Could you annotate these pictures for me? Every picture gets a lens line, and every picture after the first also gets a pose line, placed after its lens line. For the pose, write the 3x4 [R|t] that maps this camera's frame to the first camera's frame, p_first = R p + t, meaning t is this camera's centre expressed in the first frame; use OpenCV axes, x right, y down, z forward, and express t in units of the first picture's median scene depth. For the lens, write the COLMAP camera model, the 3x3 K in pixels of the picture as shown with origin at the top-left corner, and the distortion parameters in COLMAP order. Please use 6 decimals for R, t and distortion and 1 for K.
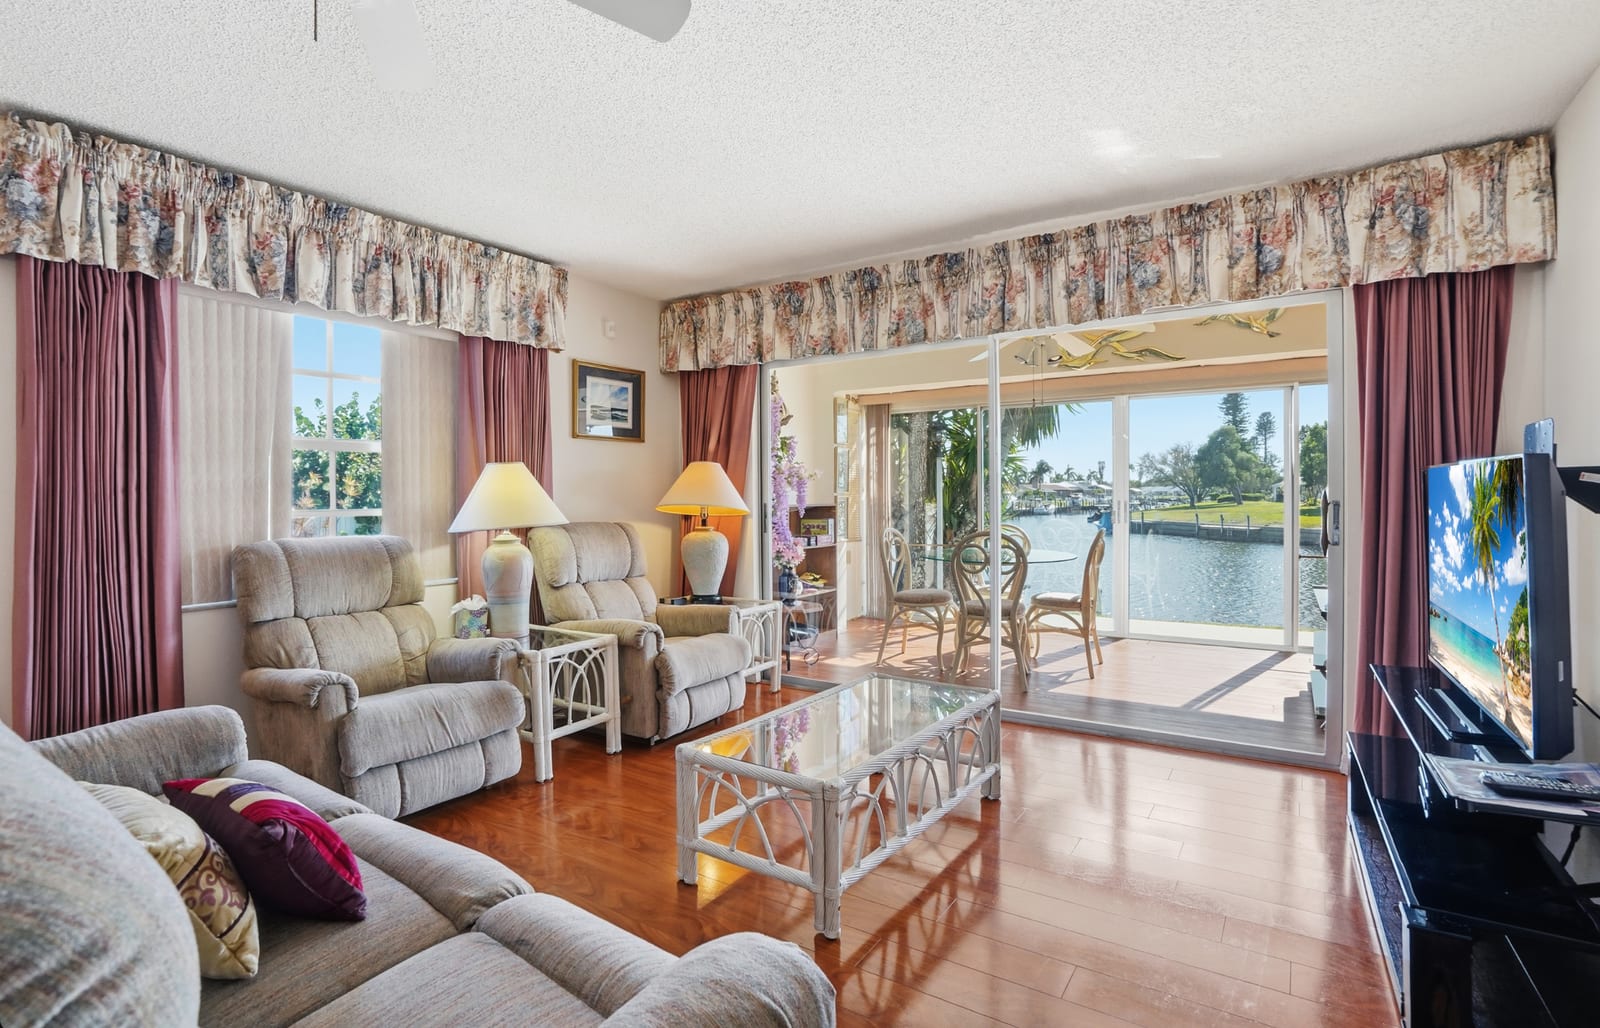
lens RADIAL K [[764.5, 0, 796.0], [0, 764.5, 509.9], [0, 0, 1]] dist [-0.056426, 0.024966]
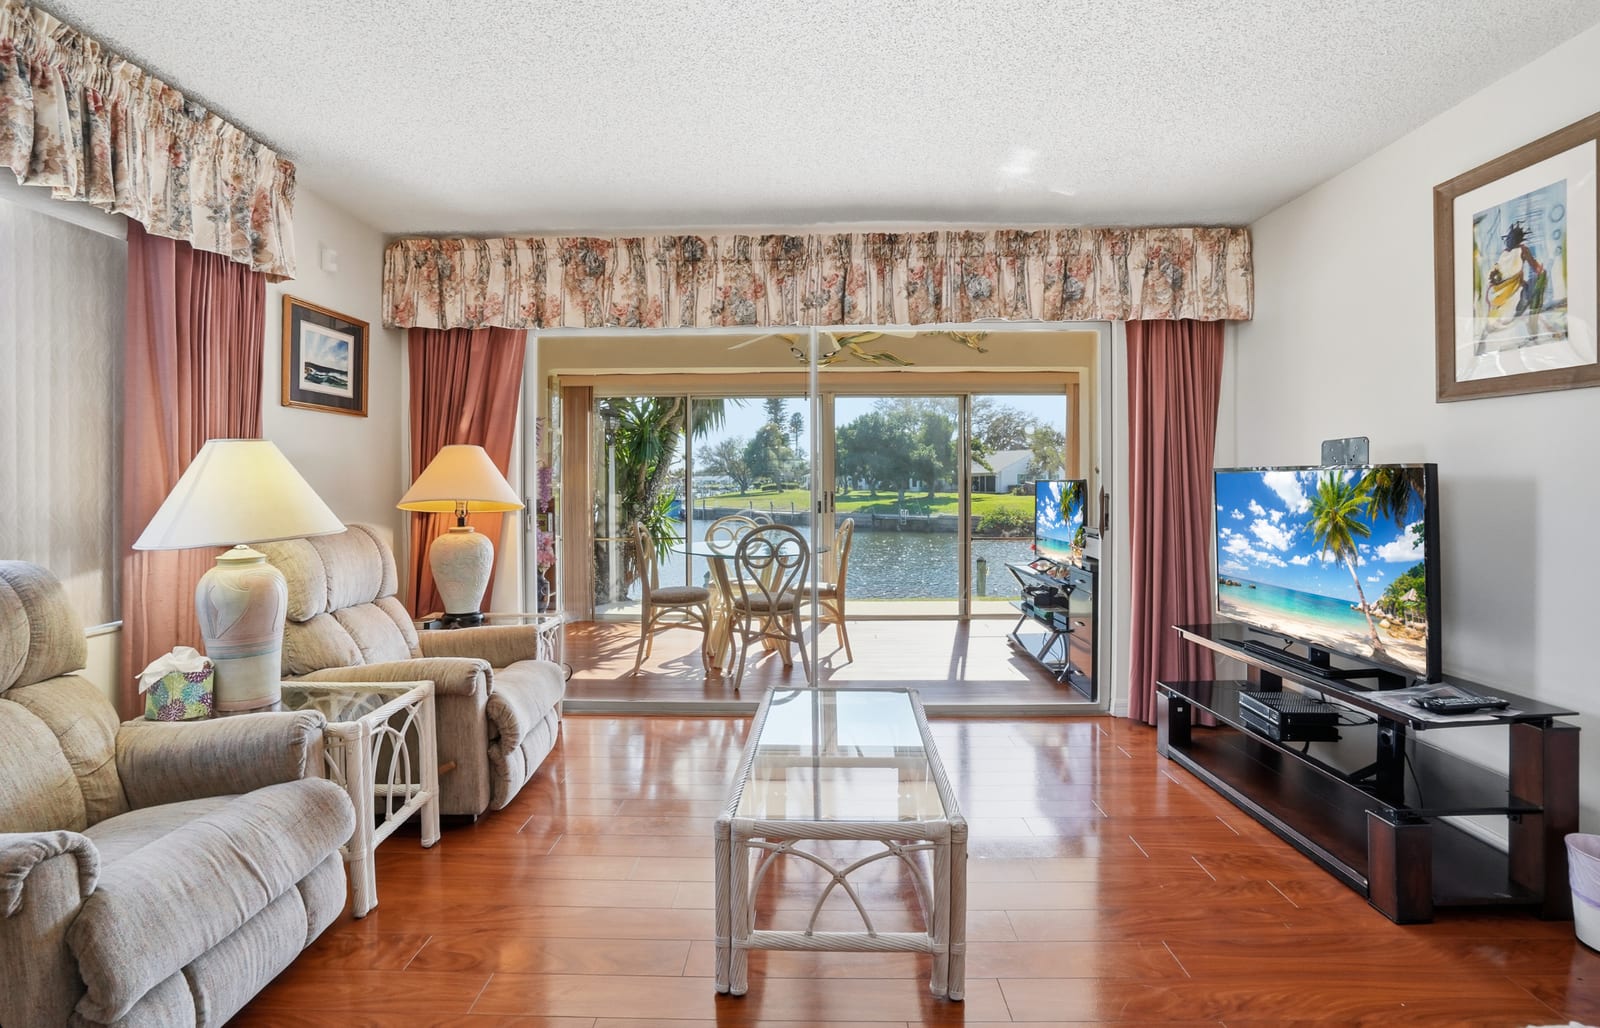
lens RADIAL K [[763.4, 0, 794.8], [0, 763.4, 491.1], [0, 0, 1]] dist [-0.057923, 0.027260]
pose [[0.844908, -0.001072, 0.534911, -0.315070], [0.006114, 0.999952, -0.007652, -0.009615], [-0.534877, 0.009736, 0.844874, 0.197951]]
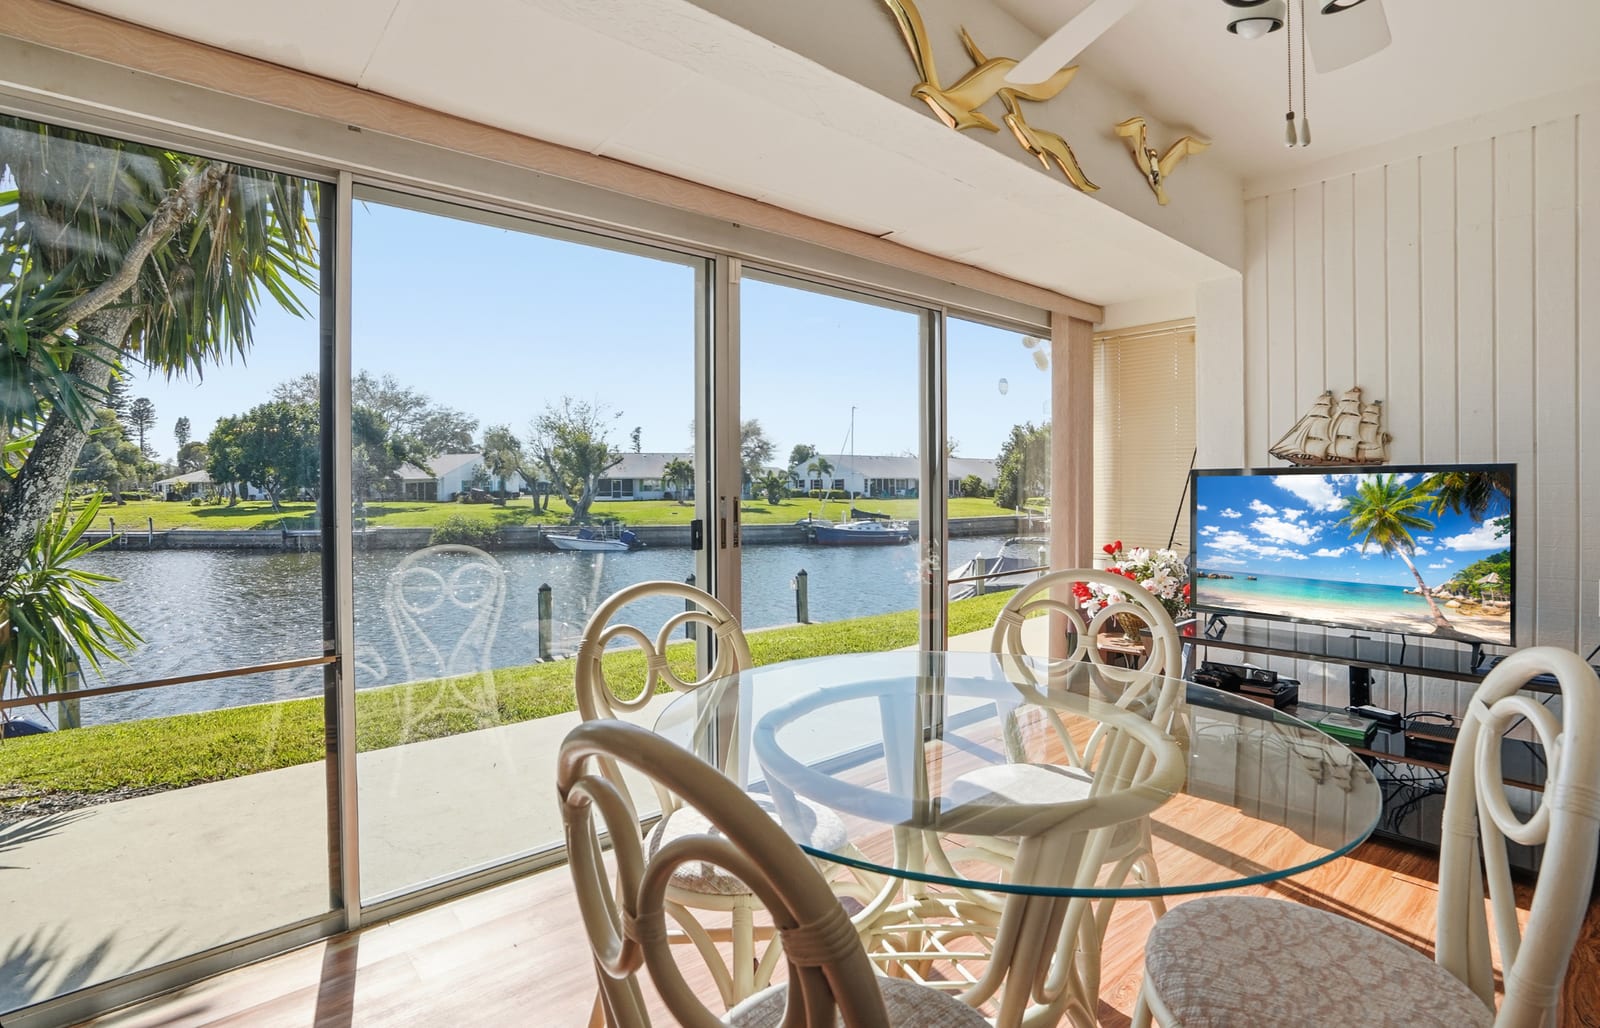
lens RADIAL K [[818.7, 0, 756.4], [0, 818.7, 486.2], [0, 0, 1]] dist [-0.012207, 0.033191]
pose [[0.339811, 0.006731, 0.940470, -0.572310], [0.019972, 0.999697, -0.014371, -0.018307], [-0.940282, 0.023667, 0.339573, 0.840935]]
